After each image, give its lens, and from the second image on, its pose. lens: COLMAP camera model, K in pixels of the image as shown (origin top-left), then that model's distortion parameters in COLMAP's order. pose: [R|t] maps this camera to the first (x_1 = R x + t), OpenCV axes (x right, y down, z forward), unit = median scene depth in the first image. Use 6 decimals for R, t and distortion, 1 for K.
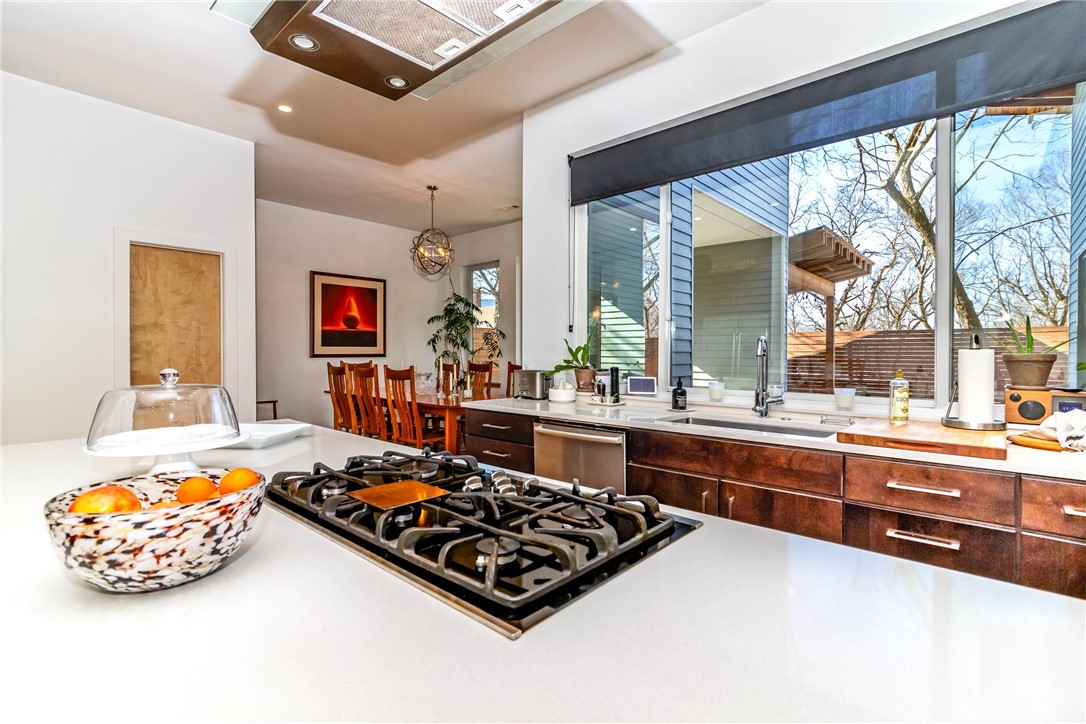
lens RADIAL K [[504.5, 0, 551.5], [0, 504.5, 354.2], [0, 0, 1]] dist [-0.010196, -0.000975]
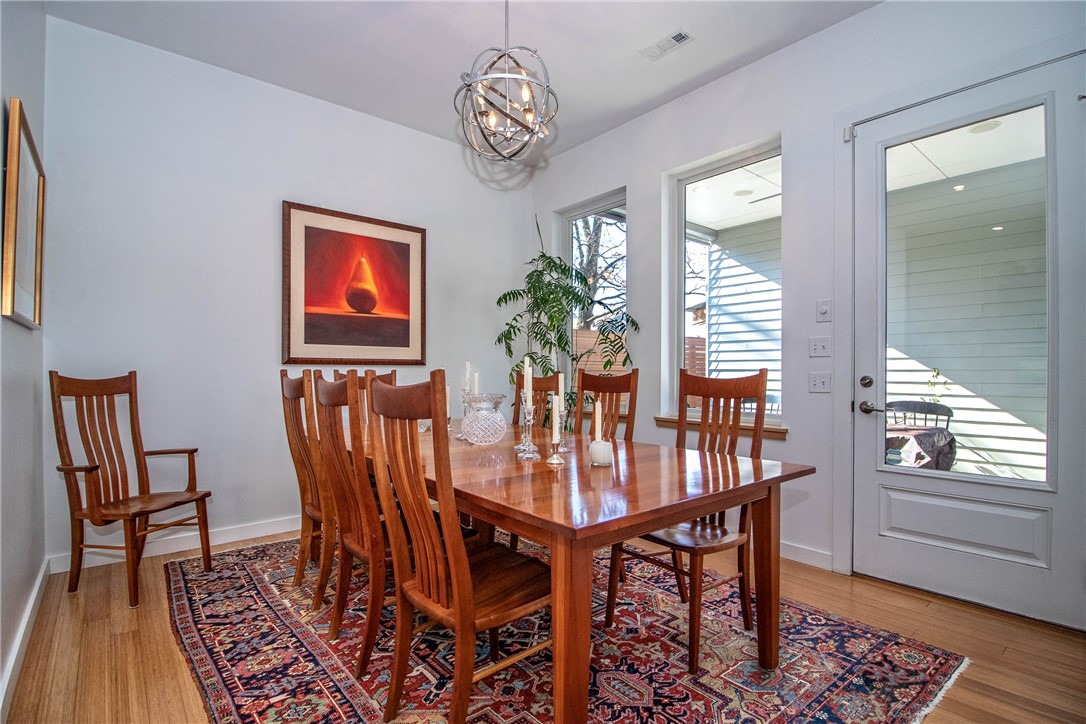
lens RADIAL K [[504.5, 0, 544.6], [0, 504.5, 370.0], [0, 0, 1]] dist [-0.010196, -0.000975]
pose [[0.988784, 0.000959, -0.149348, -0.111955], [-0.002304, 0.999958, -0.008833, 0.015973], [0.149333, 0.009078, 0.988745, 0.464702]]
